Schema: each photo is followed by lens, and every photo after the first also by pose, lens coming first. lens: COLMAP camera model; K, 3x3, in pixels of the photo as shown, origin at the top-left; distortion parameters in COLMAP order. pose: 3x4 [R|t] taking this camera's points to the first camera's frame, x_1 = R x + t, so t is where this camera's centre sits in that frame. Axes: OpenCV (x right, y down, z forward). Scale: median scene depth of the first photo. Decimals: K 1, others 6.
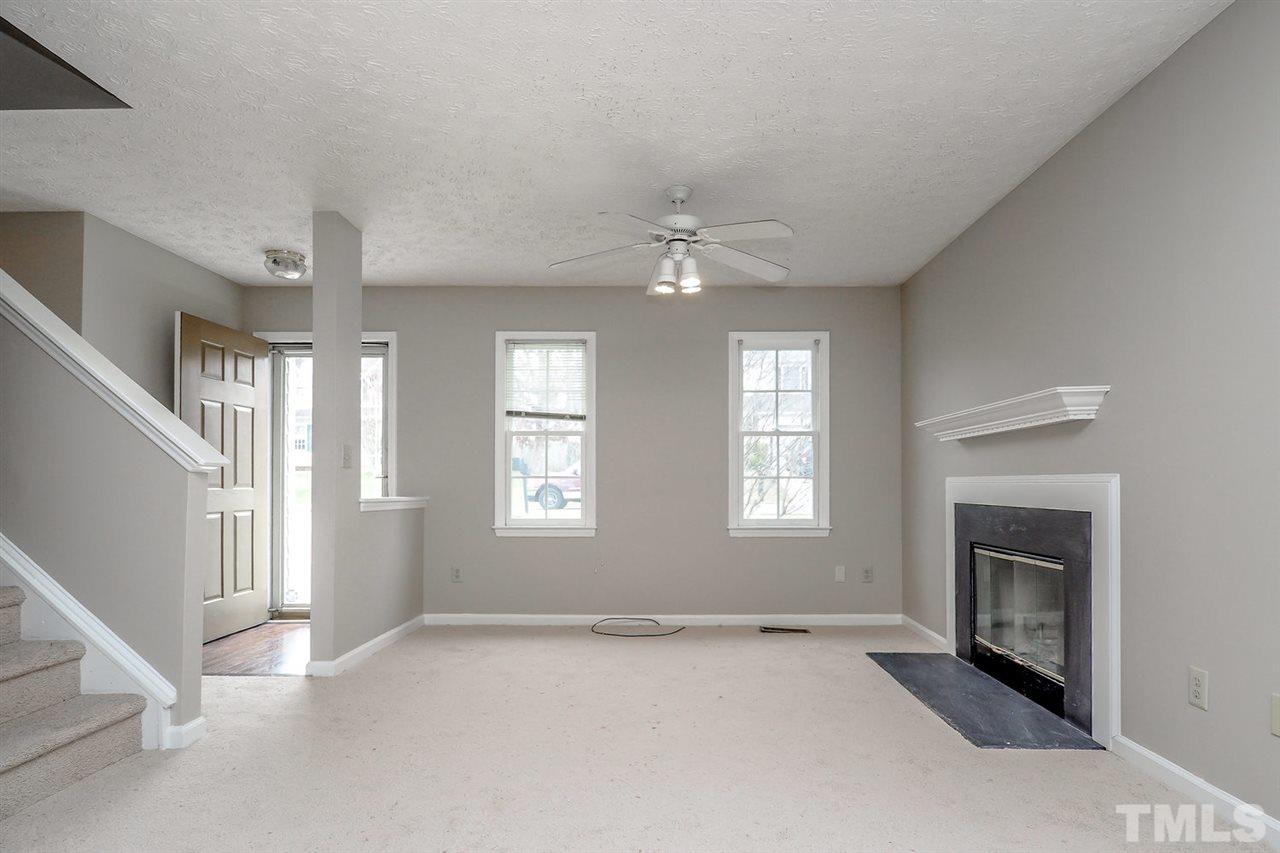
lens RADIAL K [[716.4, 0, 668.7], [0, 716.4, 473.6], [0, 0, 1]] dist [-0.000007, -0.000203]
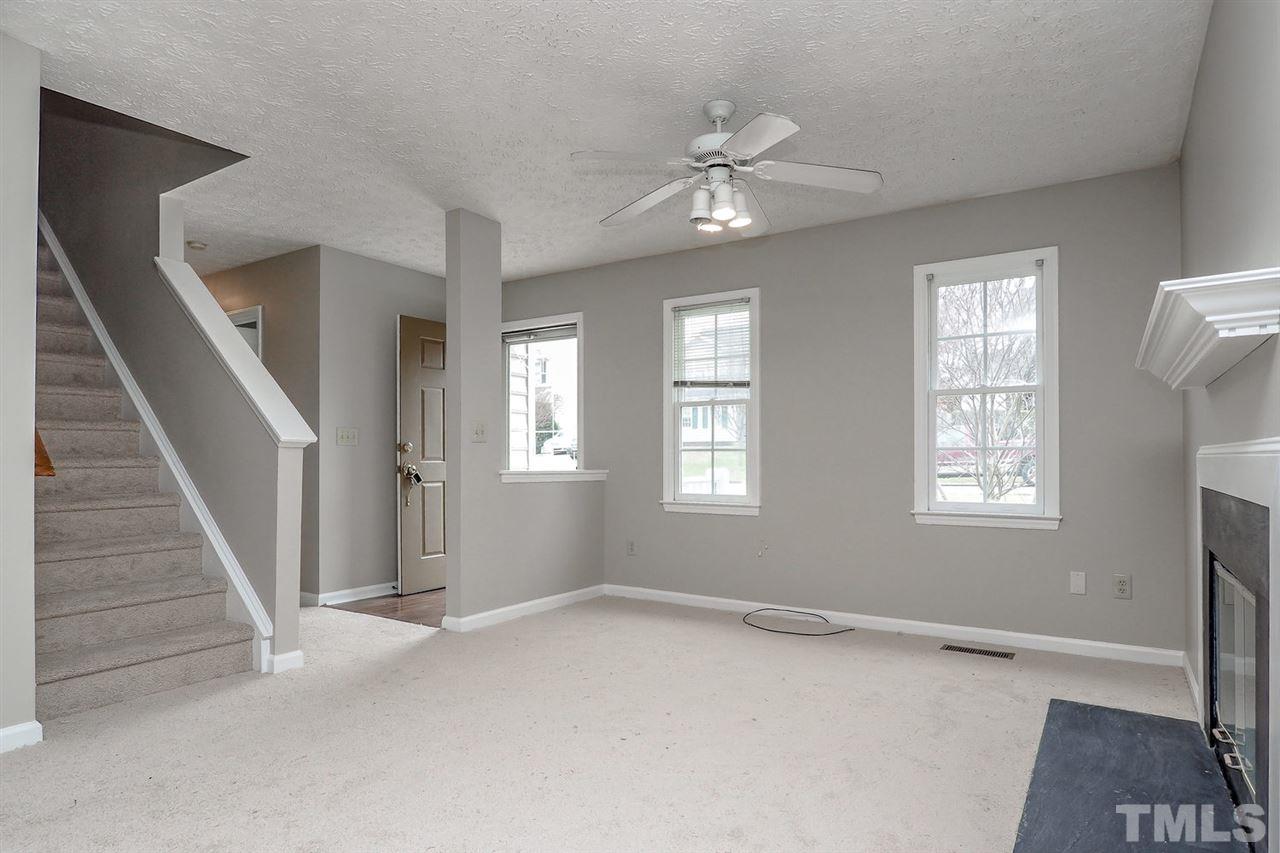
lens RADIAL K [[723.5, 0, 646.3], [0, 723.5, 450.9], [0, 0, 1]] dist [-0.001805, -0.010916]
pose [[0.838660, -0.005870, -0.544624, 0.274027], [0.007471, 0.999972, 0.000726, 0.004843], [0.544605, -0.004678, 0.838680, 0.164552]]
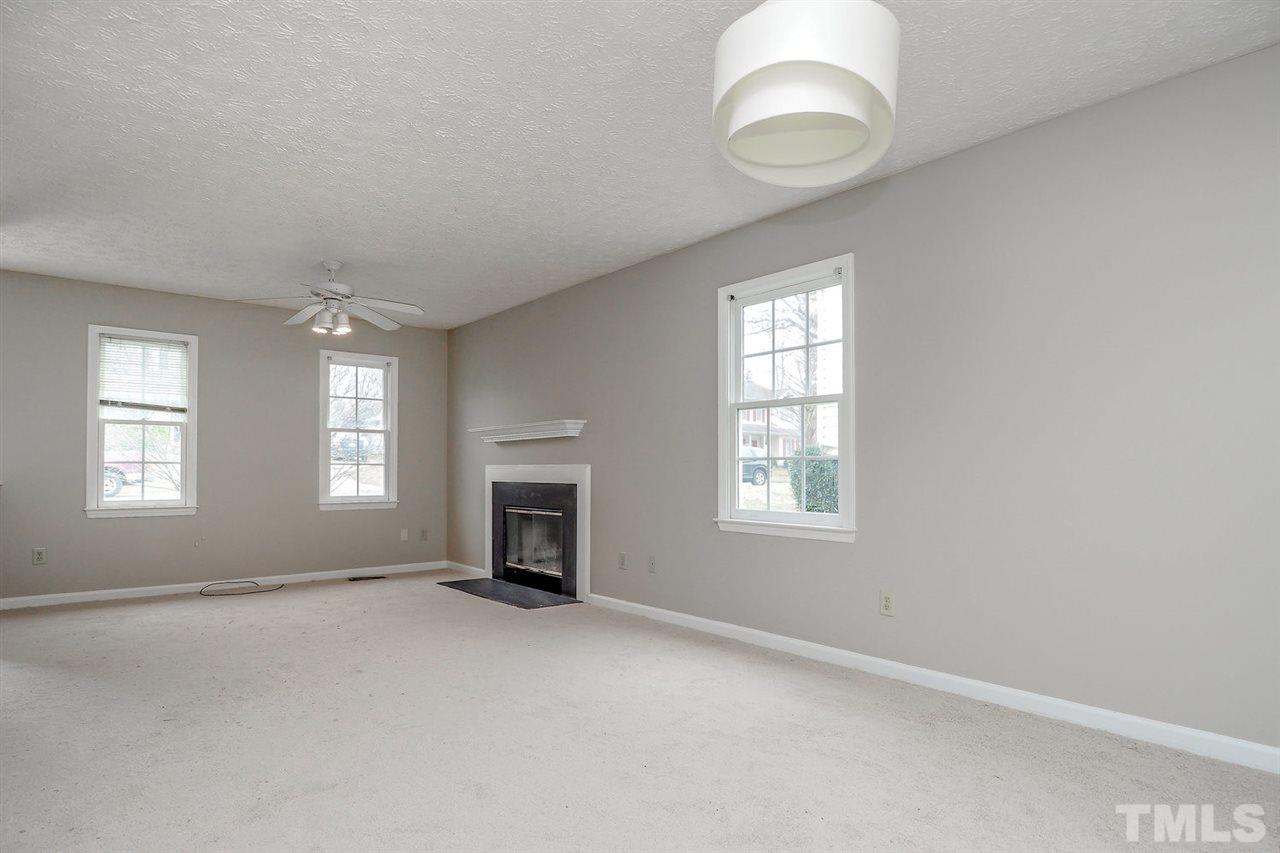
lens RADIAL K [[703.3, 0, 634.7], [0, 703.3, 464.5], [0, 0, 1]] dist [-0.000465, -0.000863]
pose [[0.769059, 0.007099, 0.639139, -0.284583], [-0.011271, 0.999933, 0.002456, -0.003117], [-0.639079, -0.009093, 0.769087, -0.317636]]
